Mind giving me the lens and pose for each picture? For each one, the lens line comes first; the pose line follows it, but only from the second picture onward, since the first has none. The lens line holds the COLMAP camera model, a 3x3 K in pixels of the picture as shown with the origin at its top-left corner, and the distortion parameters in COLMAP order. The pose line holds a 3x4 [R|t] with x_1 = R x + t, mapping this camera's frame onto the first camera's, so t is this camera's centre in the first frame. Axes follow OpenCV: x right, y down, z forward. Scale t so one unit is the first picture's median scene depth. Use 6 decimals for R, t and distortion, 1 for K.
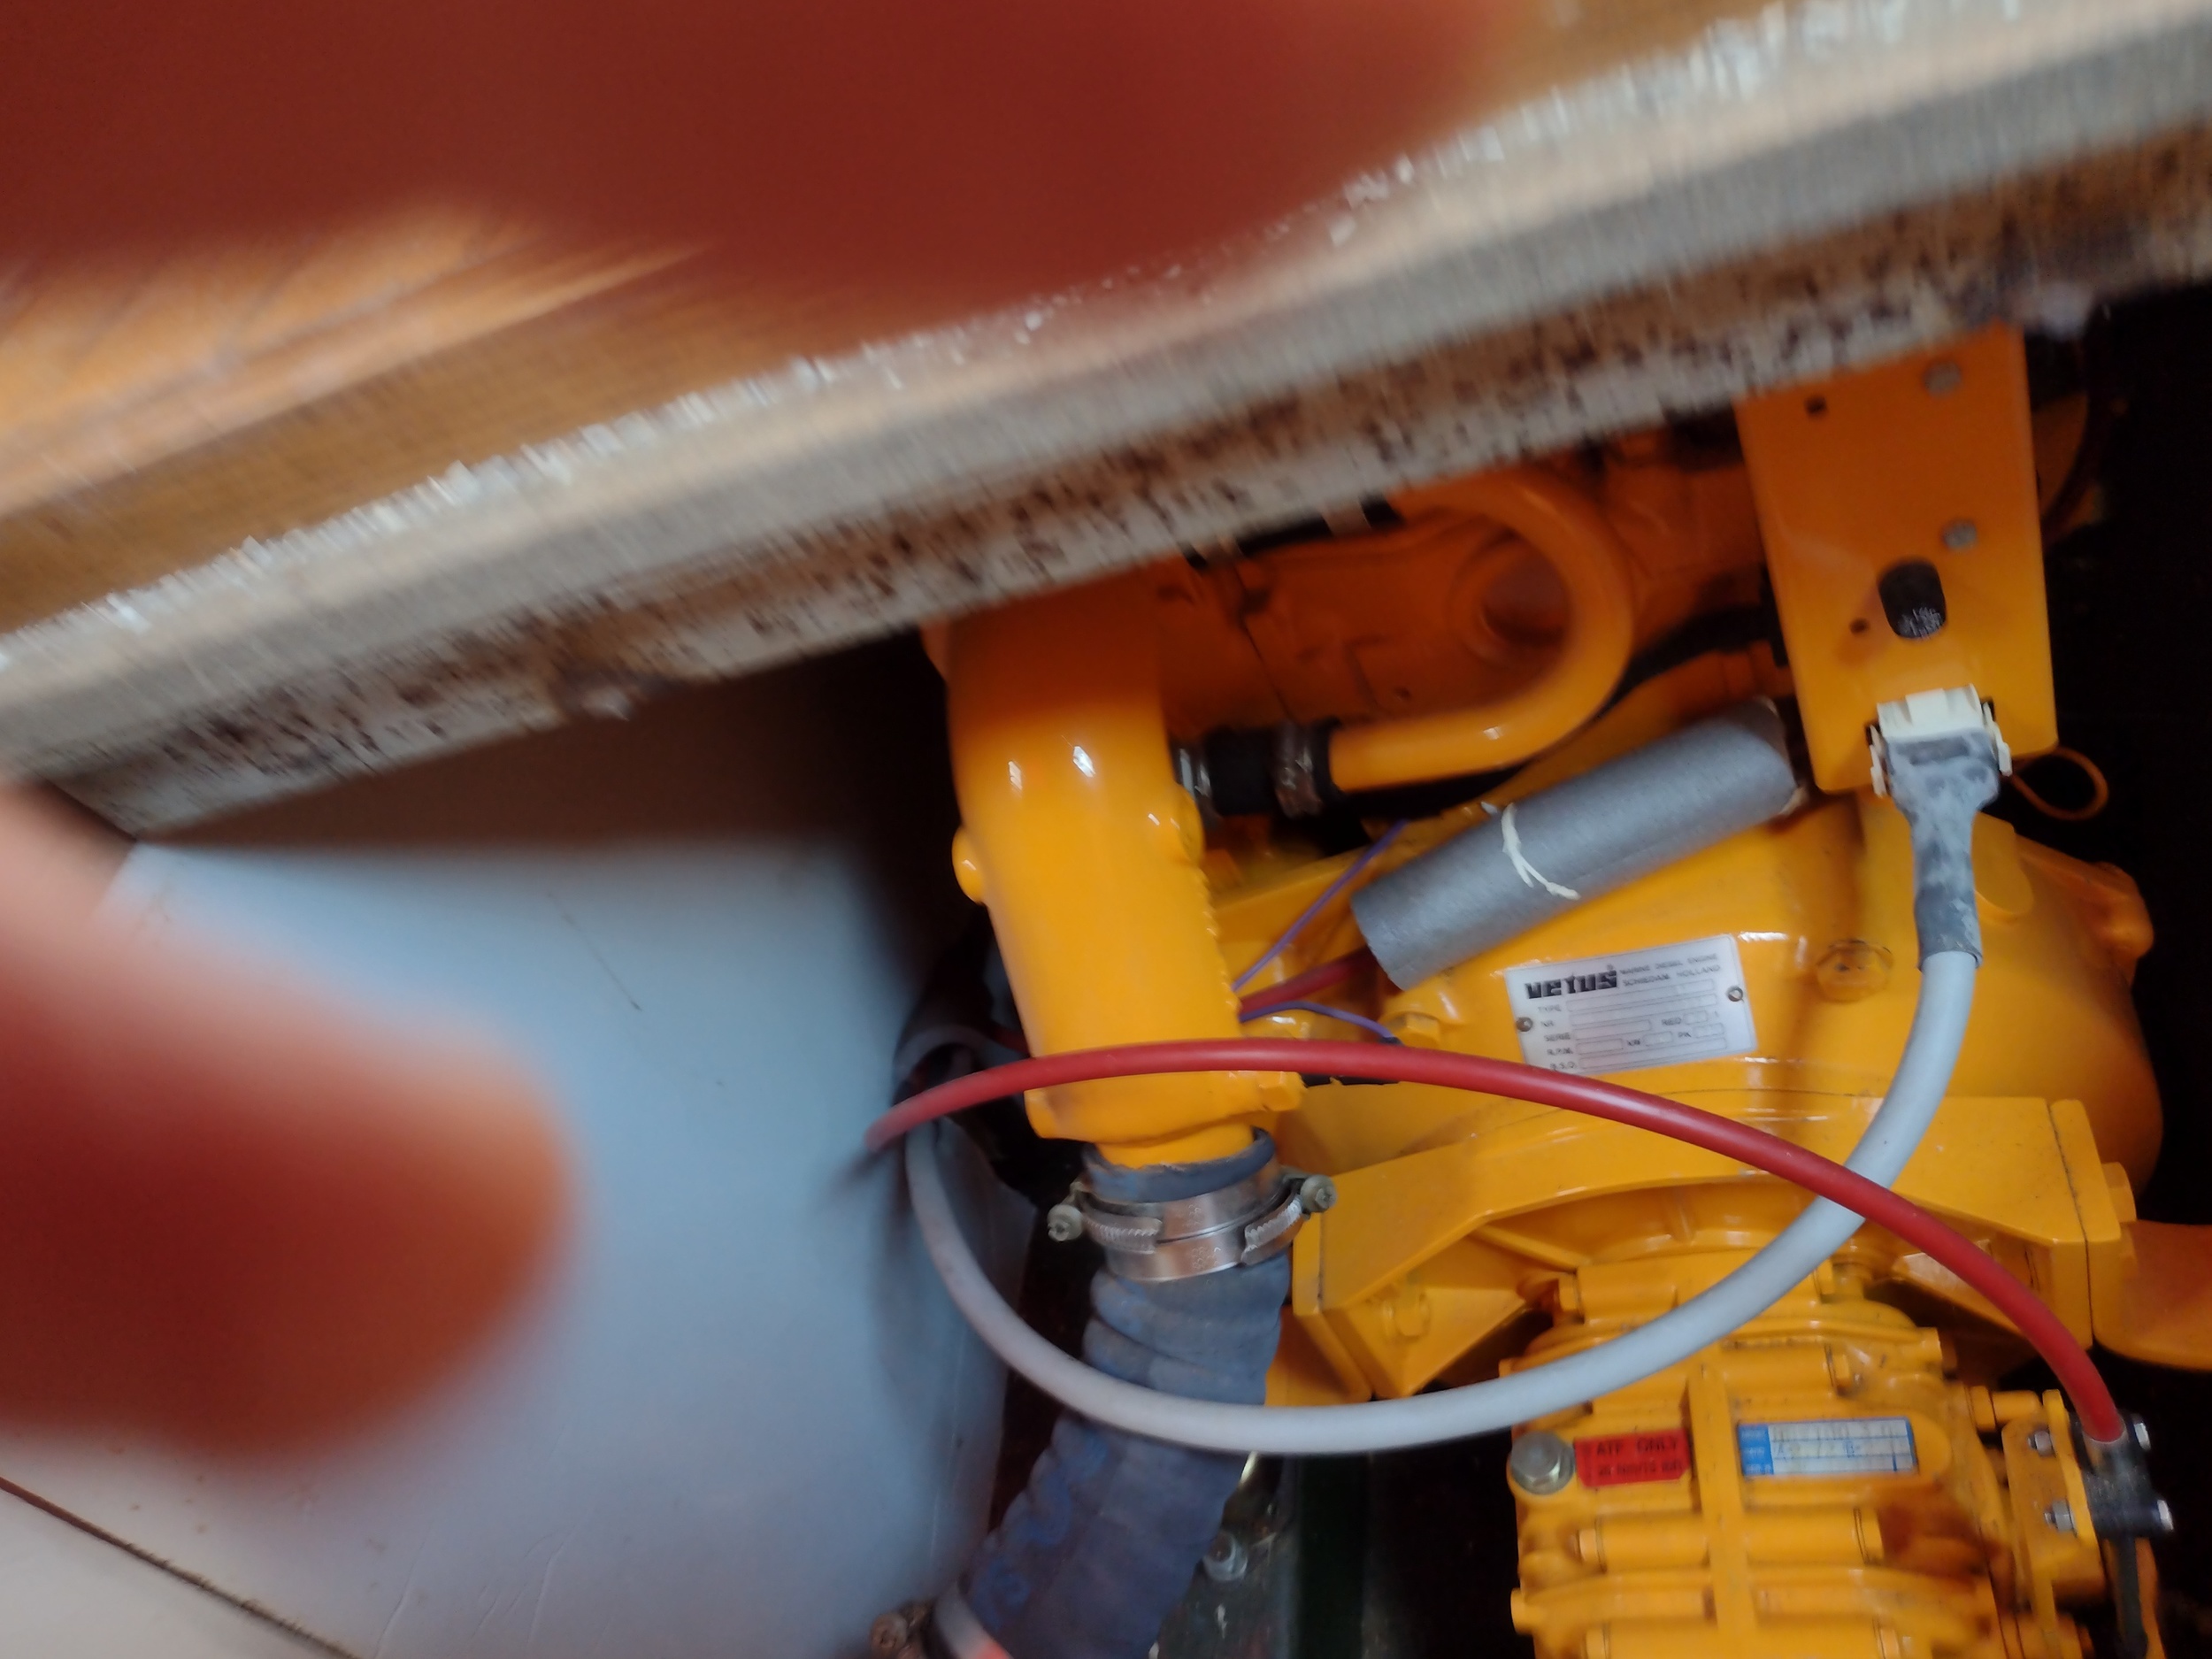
lens RADIAL K [[1763.8, 0, 1104.2], [0, 1763.8, 897.7], [0, 0, 1]] dist [0.114431, -0.197034]
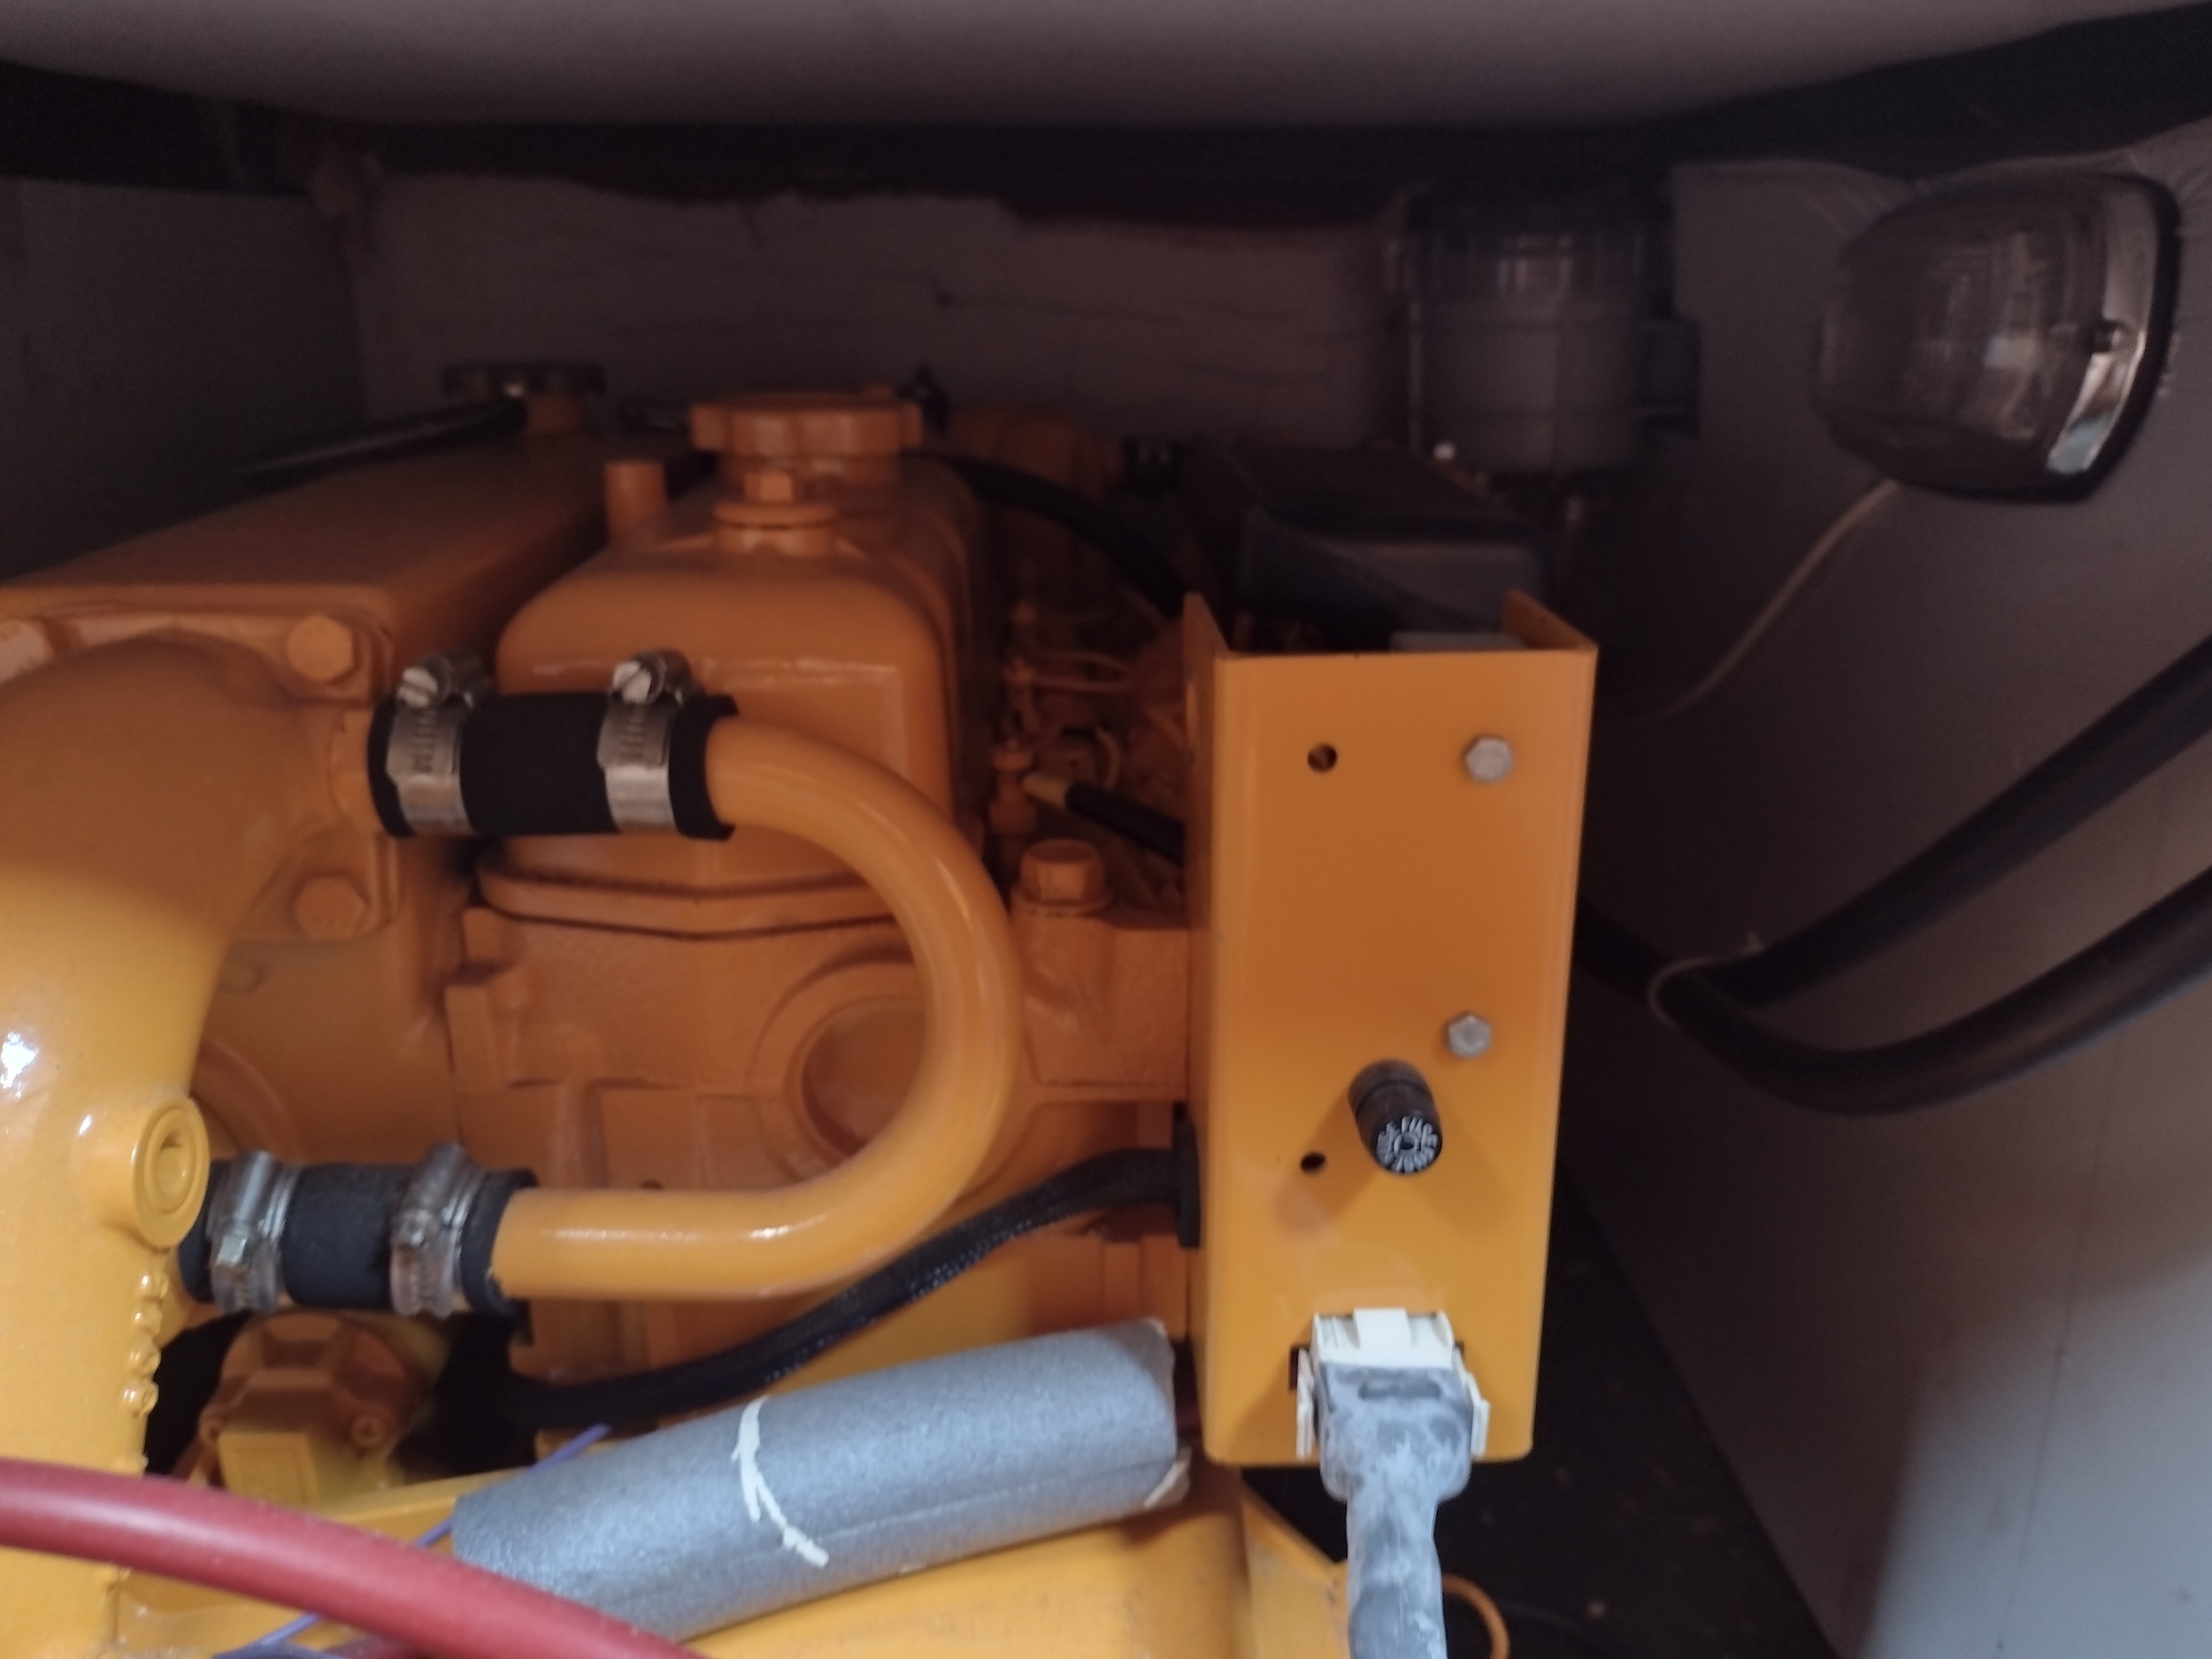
lens RADIAL K [[1732.9, 0, 1092.7], [0, 1732.9, 816.3], [0, 0, 1]] dist [0.080411, -0.167138]
pose [[0.906070, 0.349079, 0.239125, 0.118404], [-0.163827, 0.810478, -0.562393, 0.112465], [-0.390126, 0.470392, 0.791539, 0.377967]]
